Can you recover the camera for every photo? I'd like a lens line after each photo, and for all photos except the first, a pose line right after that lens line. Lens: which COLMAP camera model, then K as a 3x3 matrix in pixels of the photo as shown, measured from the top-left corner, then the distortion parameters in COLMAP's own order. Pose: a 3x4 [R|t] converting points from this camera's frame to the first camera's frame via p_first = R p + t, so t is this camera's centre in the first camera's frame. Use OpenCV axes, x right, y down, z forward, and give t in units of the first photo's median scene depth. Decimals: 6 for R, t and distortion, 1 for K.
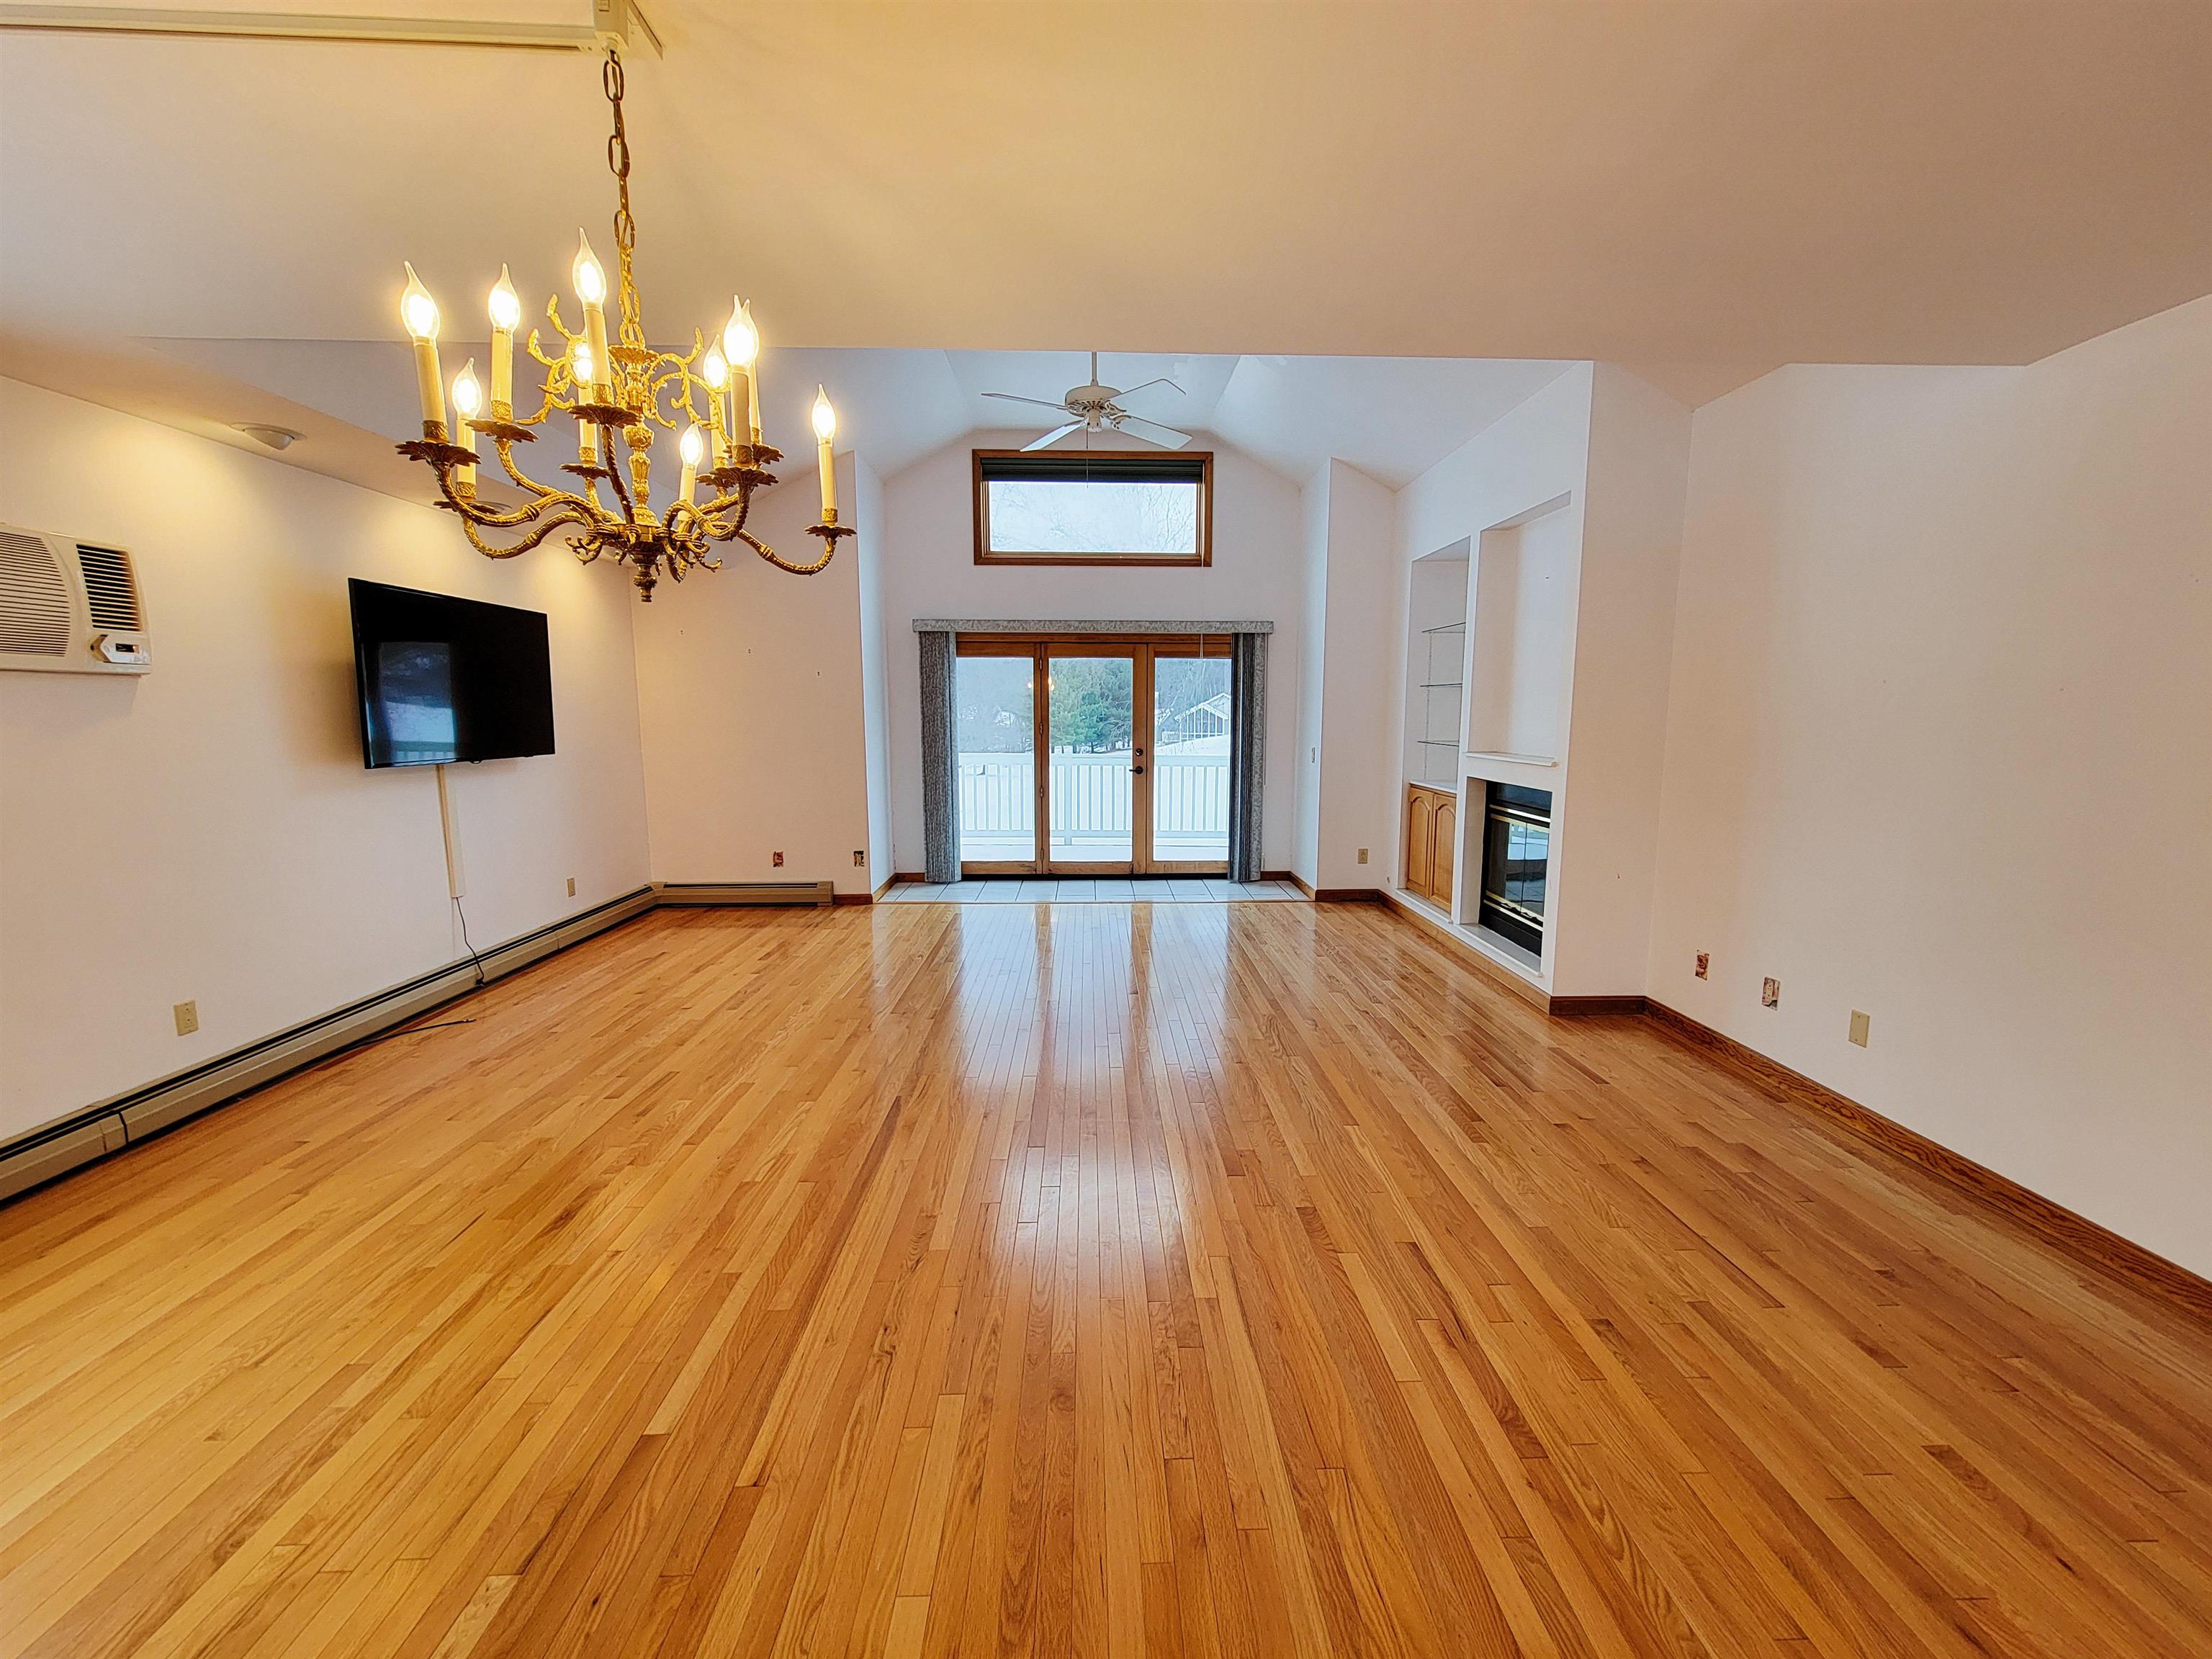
lens RADIAL K [[902.8, 0, 1117.7], [0, 902.8, 833.6], [0, 0, 1]] dist [-0.004124, 0.001738]
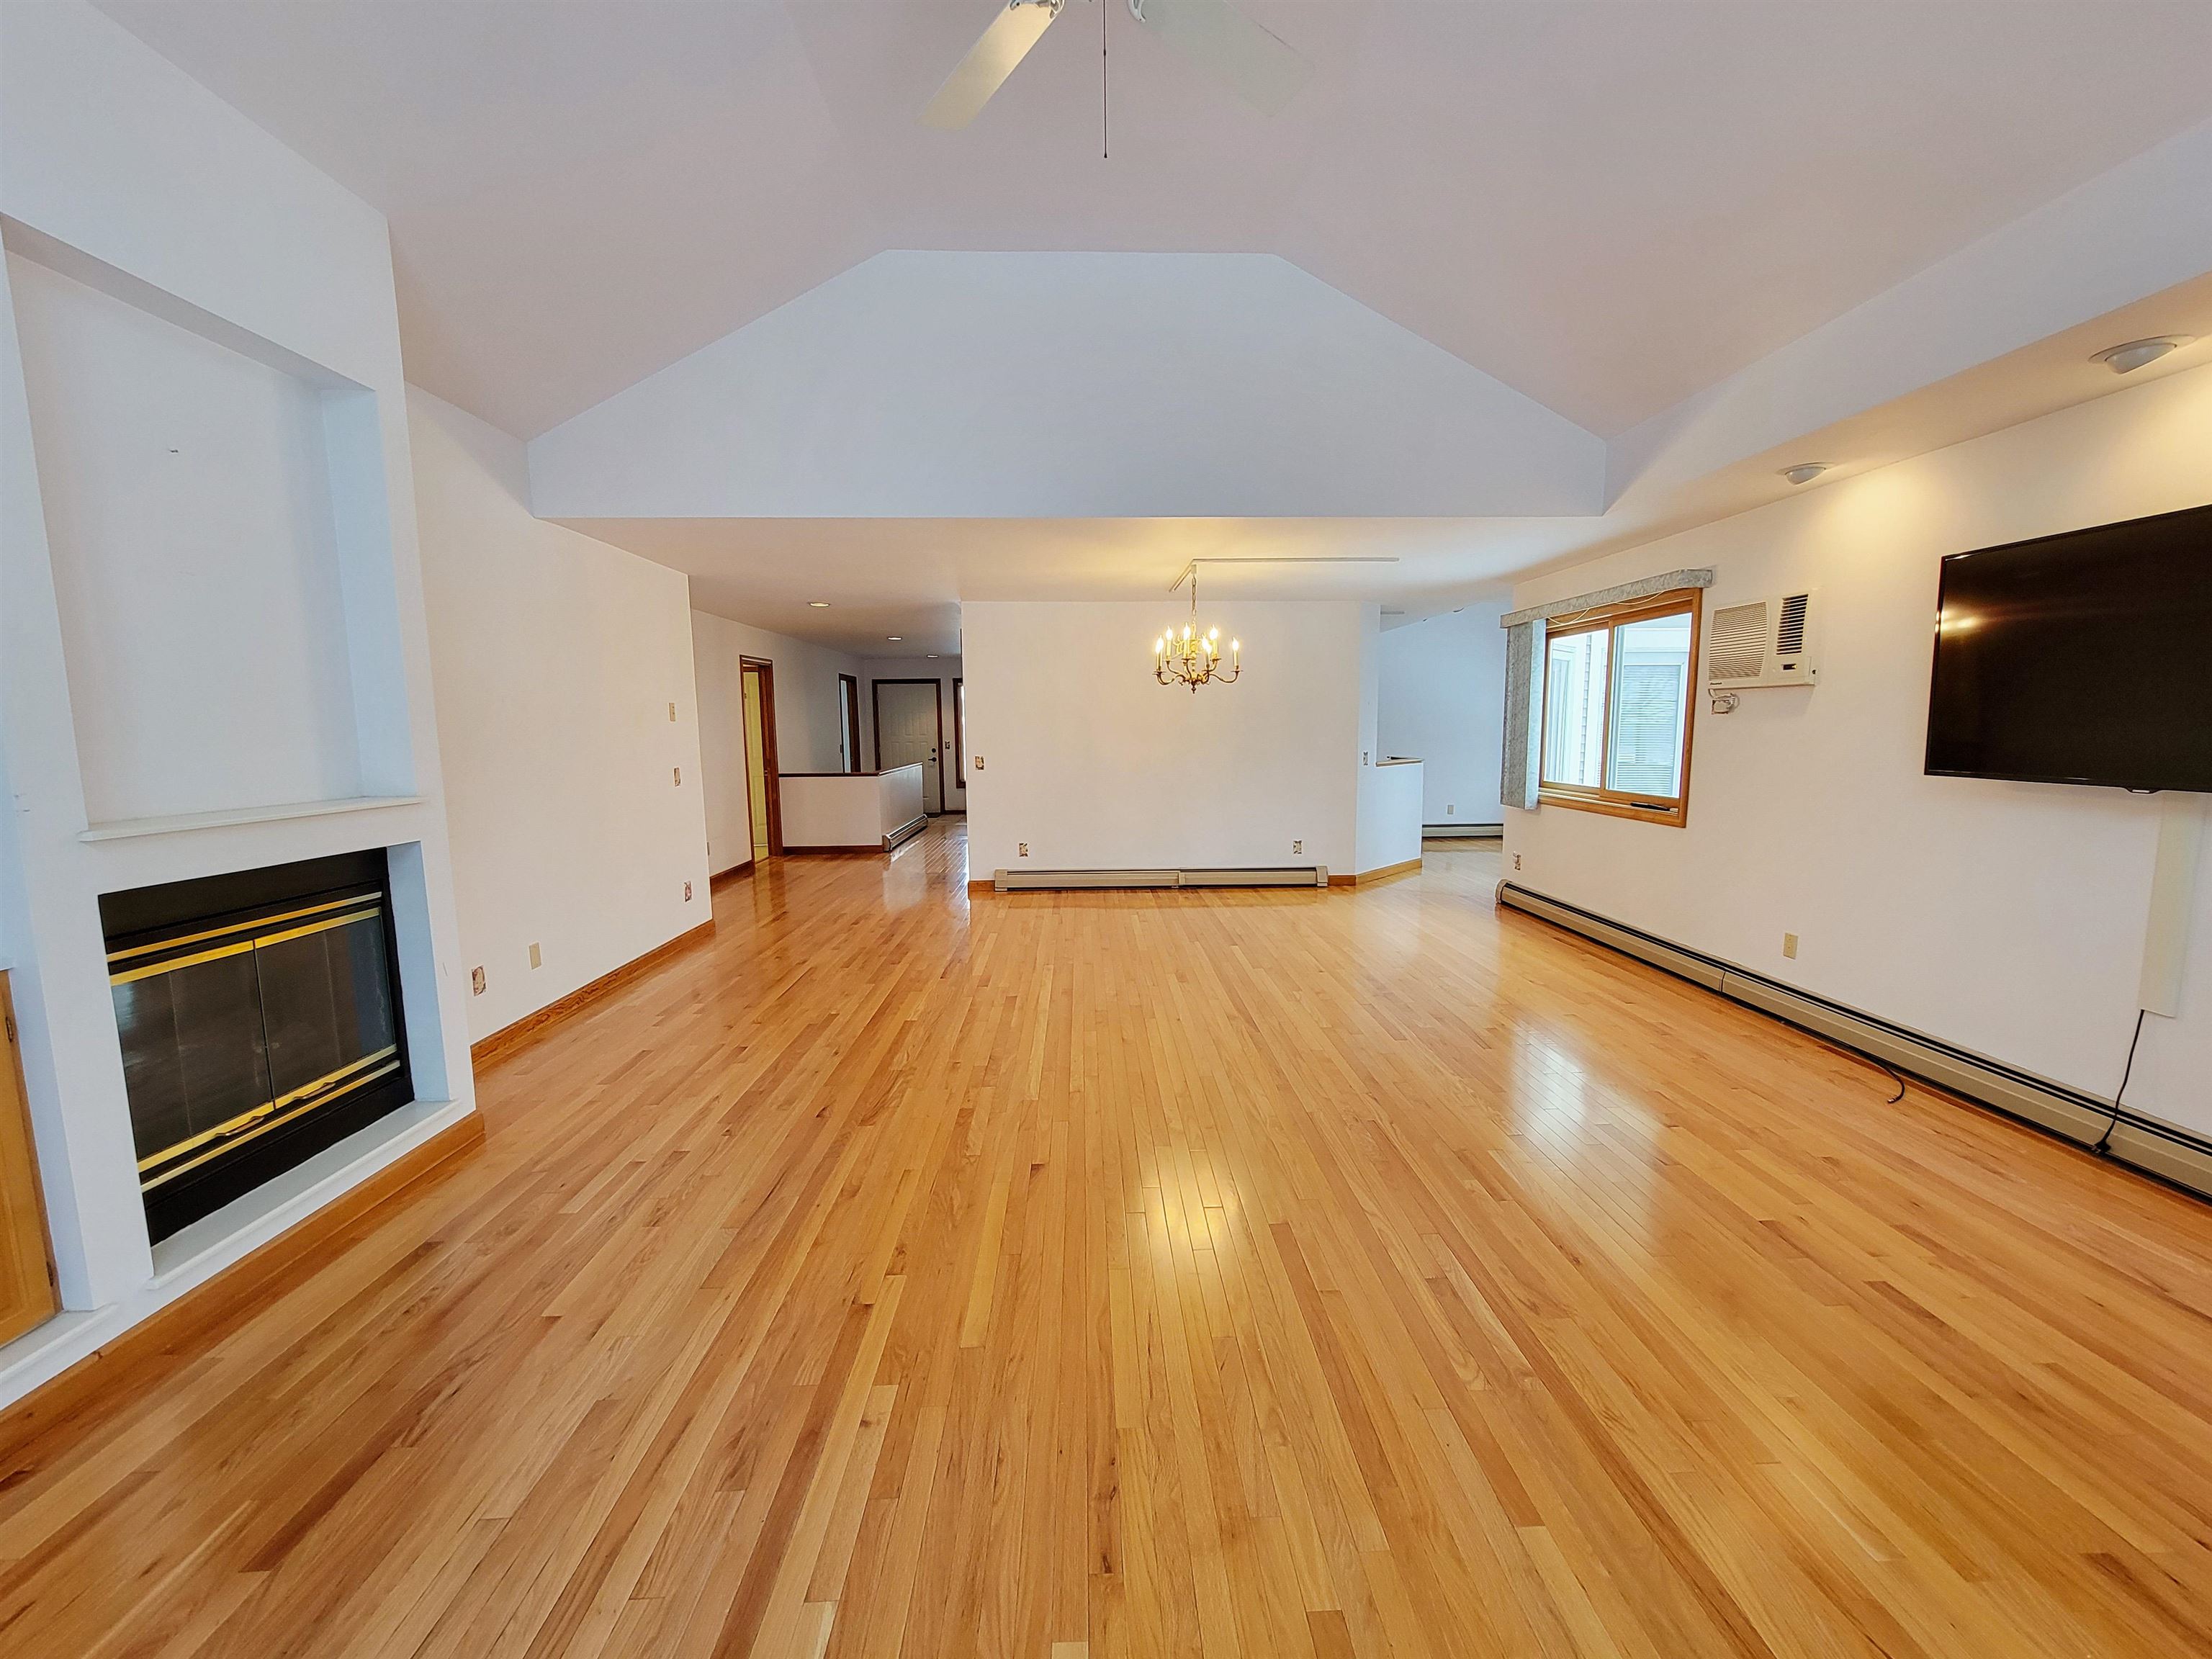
lens RADIAL K [[902.8, 0, 1119.2], [0, 902.8, 834.6], [0, 0, 1]] dist [-0.004124, 0.001738]
pose [[-0.999925, 0.010096, -0.006878, -0.029353], [0.008021, 0.967264, 0.253645, -0.166487], [0.009213, 0.253571, -0.967273, 1.265241]]
